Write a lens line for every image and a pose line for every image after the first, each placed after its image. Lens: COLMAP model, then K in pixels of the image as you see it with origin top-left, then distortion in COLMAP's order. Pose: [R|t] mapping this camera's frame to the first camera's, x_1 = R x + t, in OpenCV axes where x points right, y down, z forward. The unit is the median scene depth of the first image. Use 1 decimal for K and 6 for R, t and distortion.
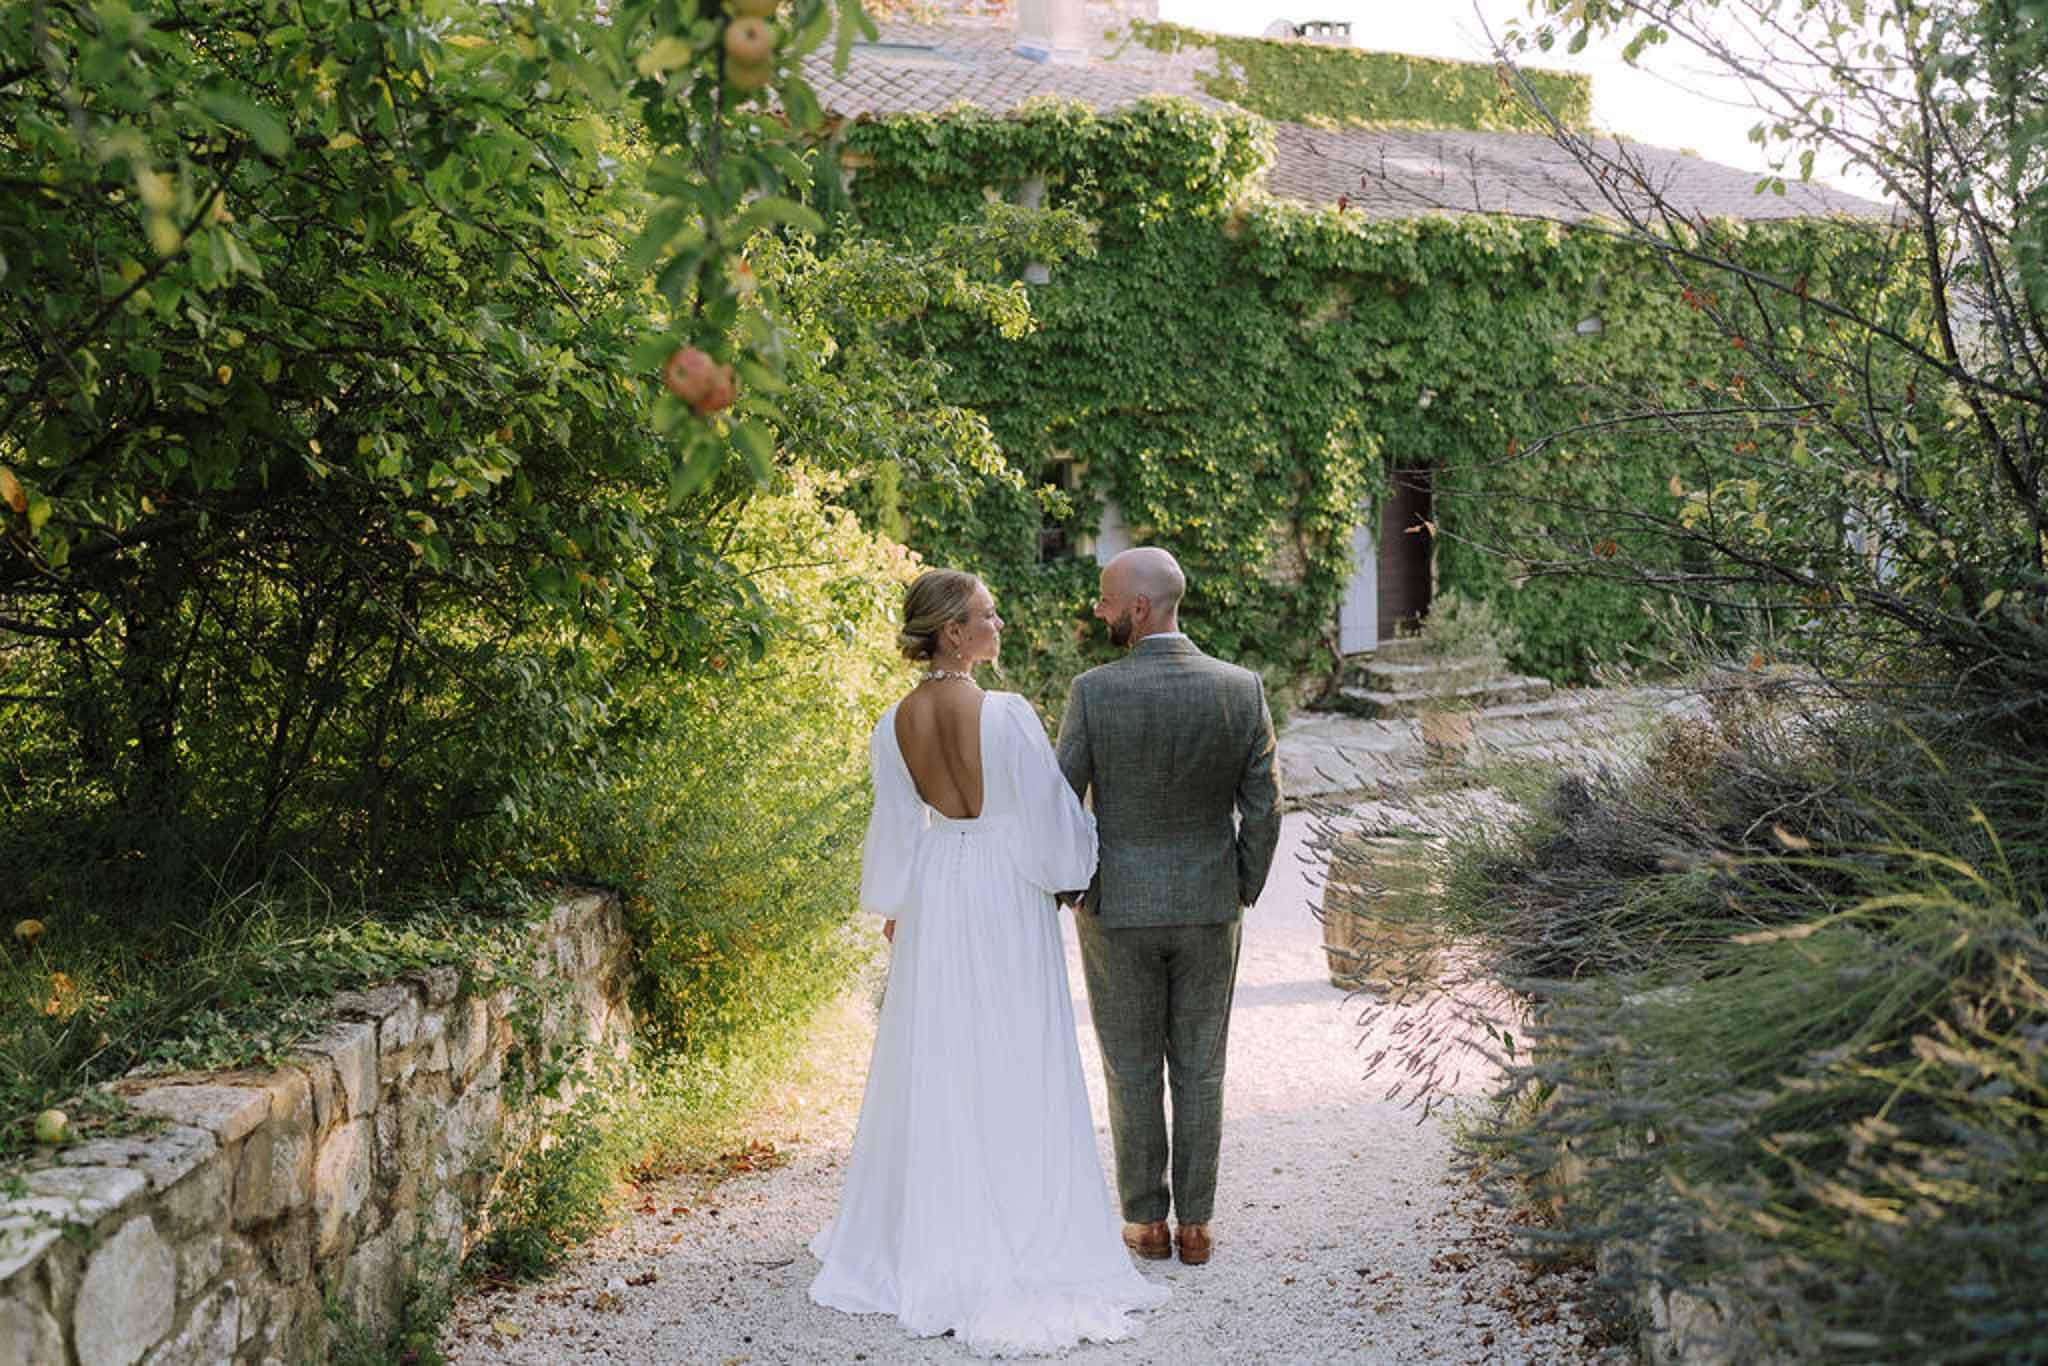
lens RADIAL K [[2120.2, 0, 1024.0], [0, 2120.2, 683.0], [0, 0, 1]] dist [-0.010468, 0.010772]
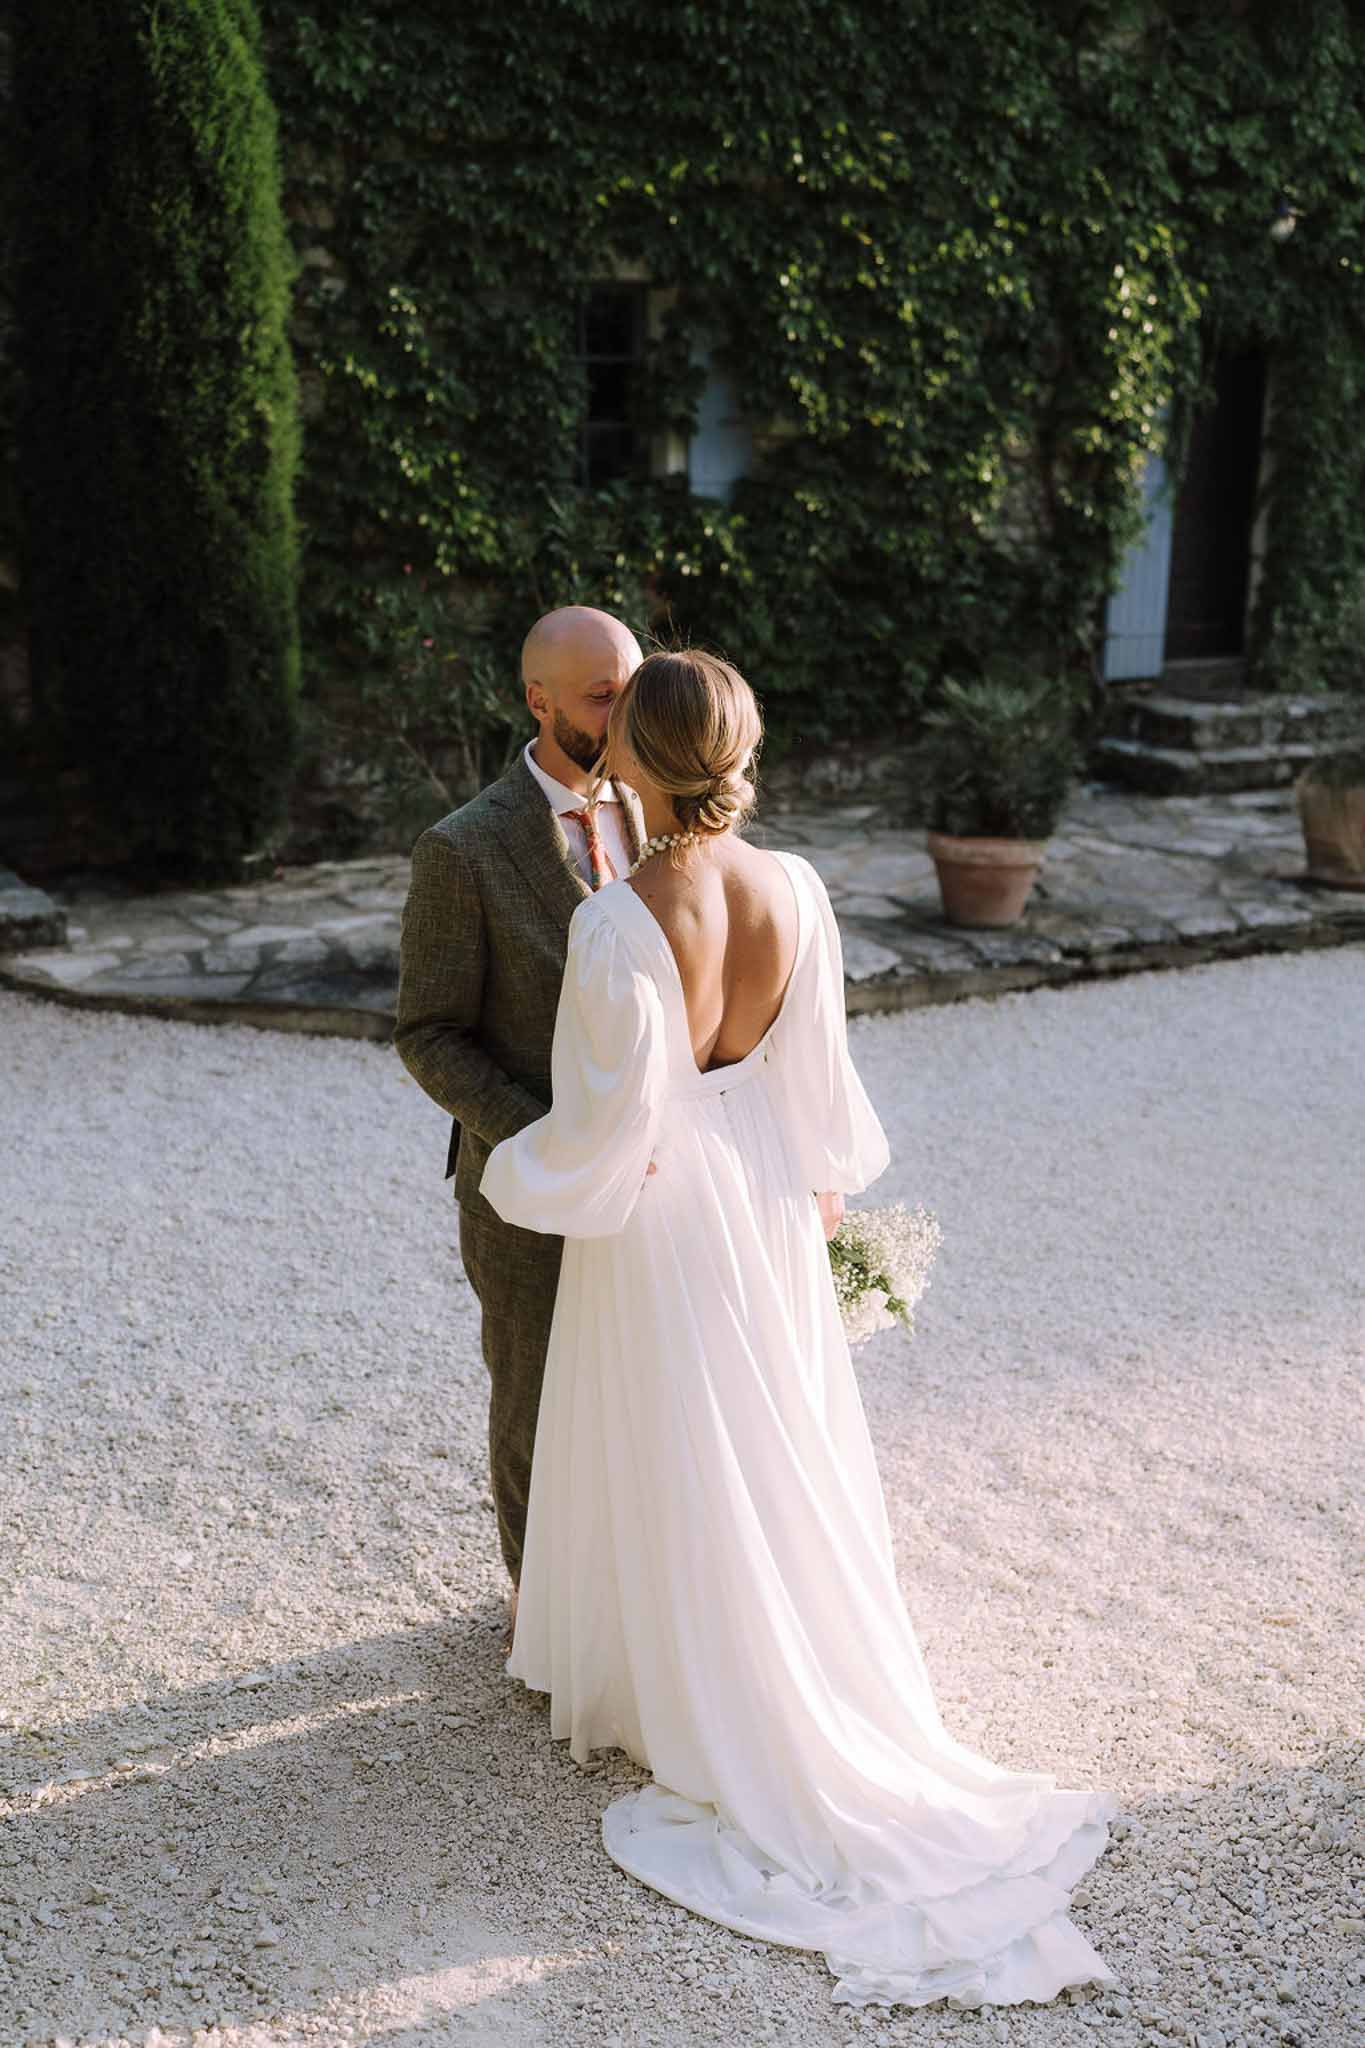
lens RADIAL K [[2111.1, 0, 632.2], [0, 2111.1, 1026.2], [0, 0, 1]] dist [0.002848, 0.005646]
pose [[0.999536, 0.025970, 0.015905, 0.014198], [-0.027842, 0.990881, 0.131833, 0.008000], [-0.012336, -0.132215, 0.991144, 0.435184]]
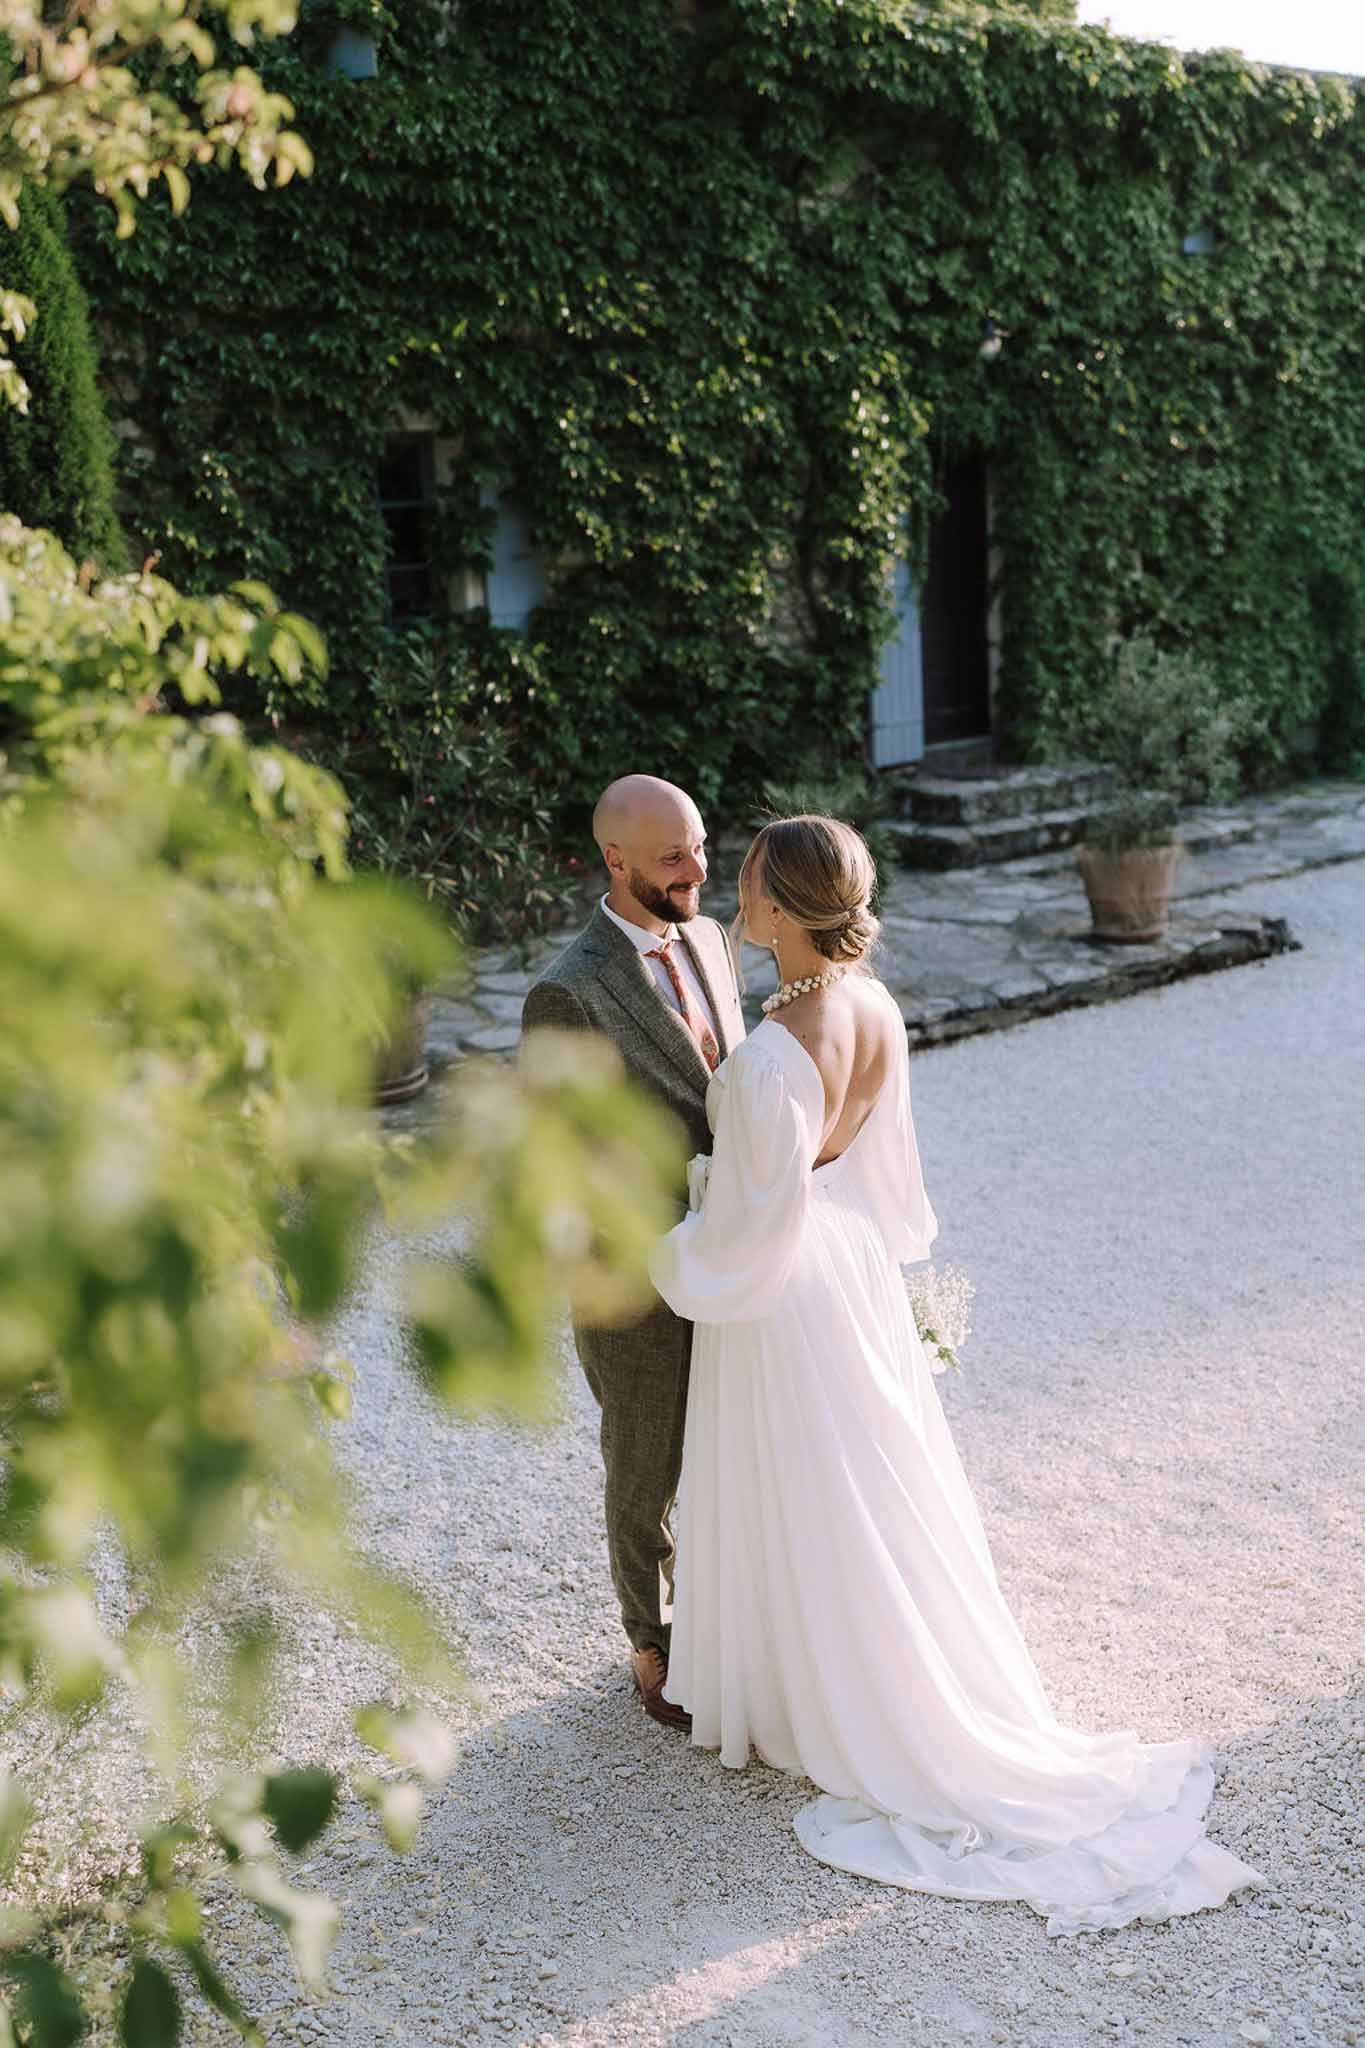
lens RADIAL K [[2120.2, 0, 682.5], [0, 2120.2, 1024.0], [0, 0, 1]] dist [-0.010468, 0.010772]
pose [[0.981949, -0.071652, 0.175048, -0.020853], [0.056757, 0.994442, 0.088673, 0.002845], [-0.180428, -0.077137, 0.980559, 0.413485]]
